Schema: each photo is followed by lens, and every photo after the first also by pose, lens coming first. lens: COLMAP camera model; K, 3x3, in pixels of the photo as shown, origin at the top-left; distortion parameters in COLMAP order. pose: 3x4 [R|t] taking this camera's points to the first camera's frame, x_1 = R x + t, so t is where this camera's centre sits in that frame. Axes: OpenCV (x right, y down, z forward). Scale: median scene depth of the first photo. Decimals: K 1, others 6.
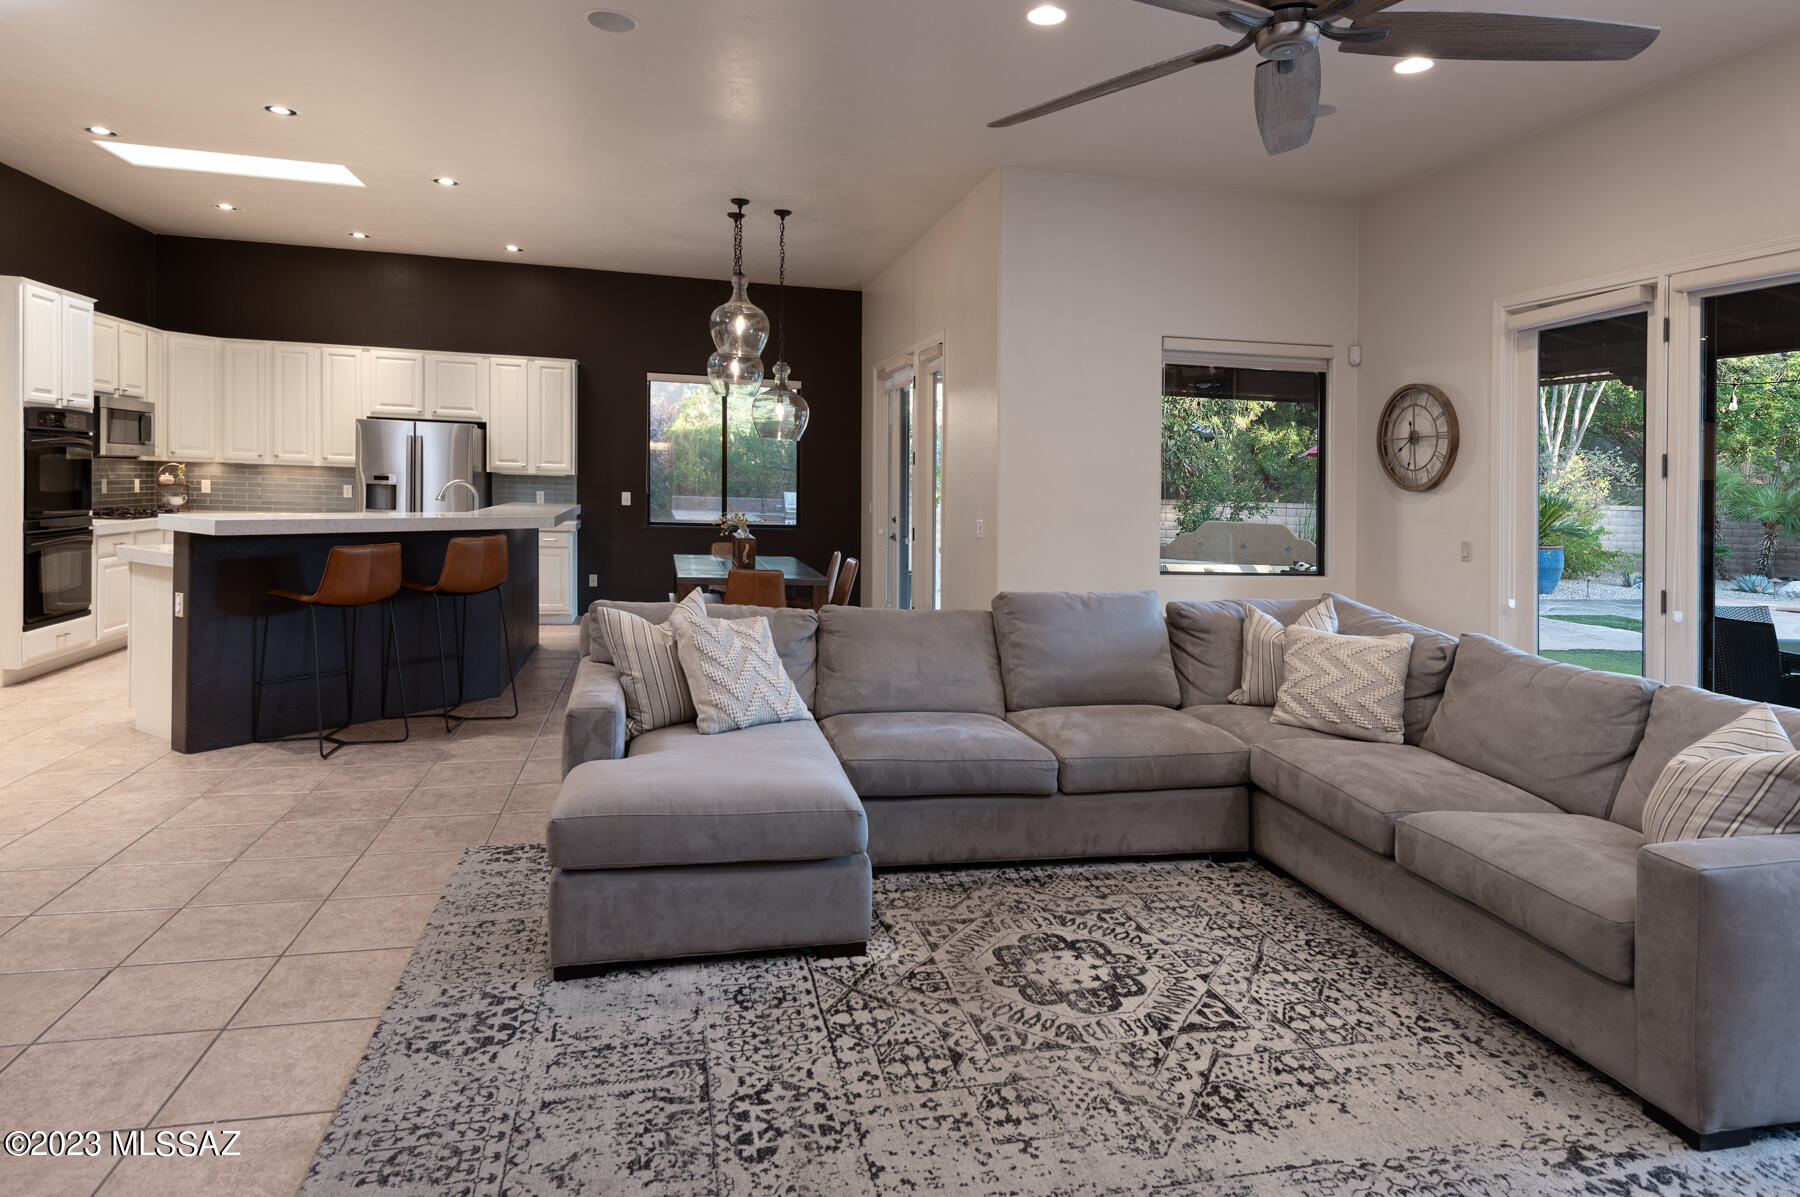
lens RADIAL K [[1051.4, 0, 899.7], [0, 1051.4, 511.6], [0, 0, 1]] dist [0.027259, -0.003892]
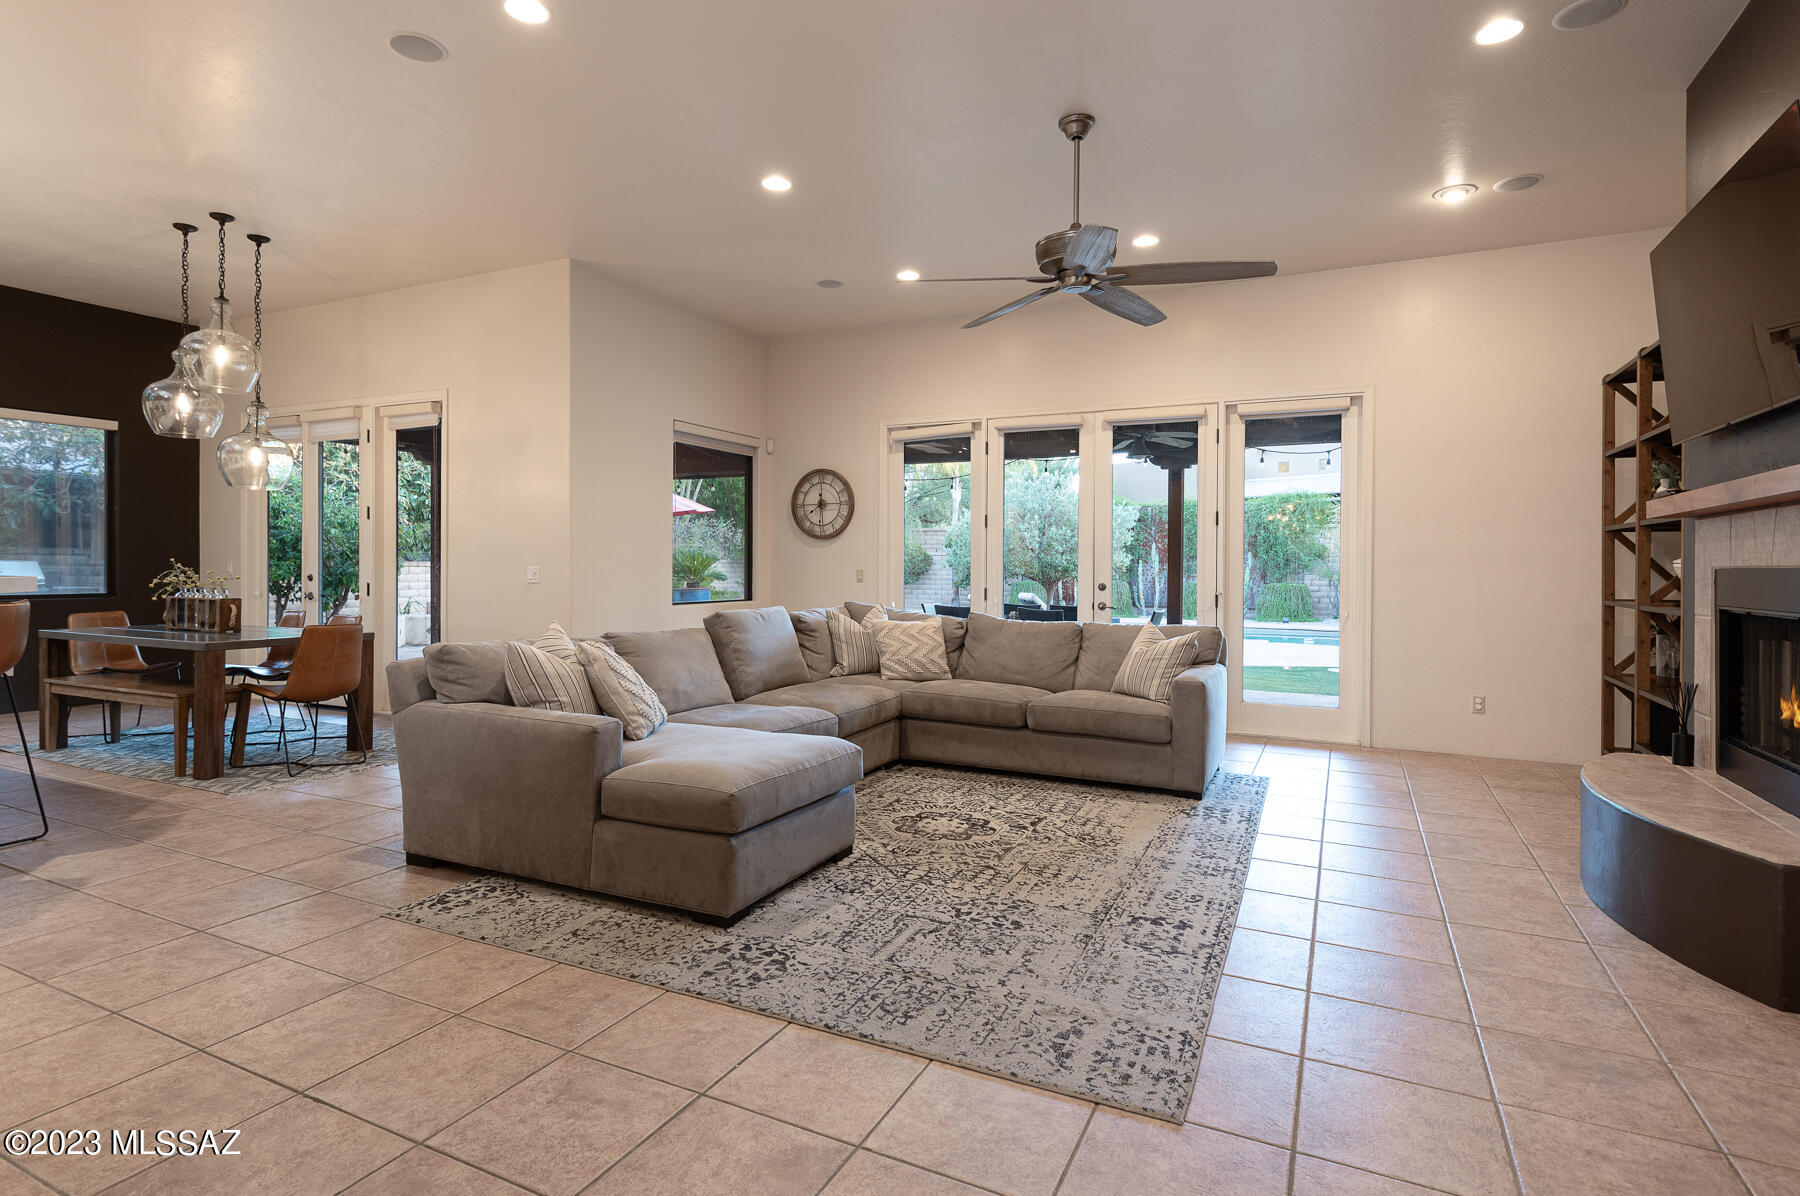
lens RADIAL K [[907.6, 0, 888.3], [0, 907.6, 585.8], [0, 0, 1]] dist [0.019846, -0.001068]
pose [[0.632095, -0.043361, 0.773677, -1.039735], [0.035494, 0.999005, 0.026990, 0.035851], [-0.774078, 0.010401, 0.633005, 0.213154]]
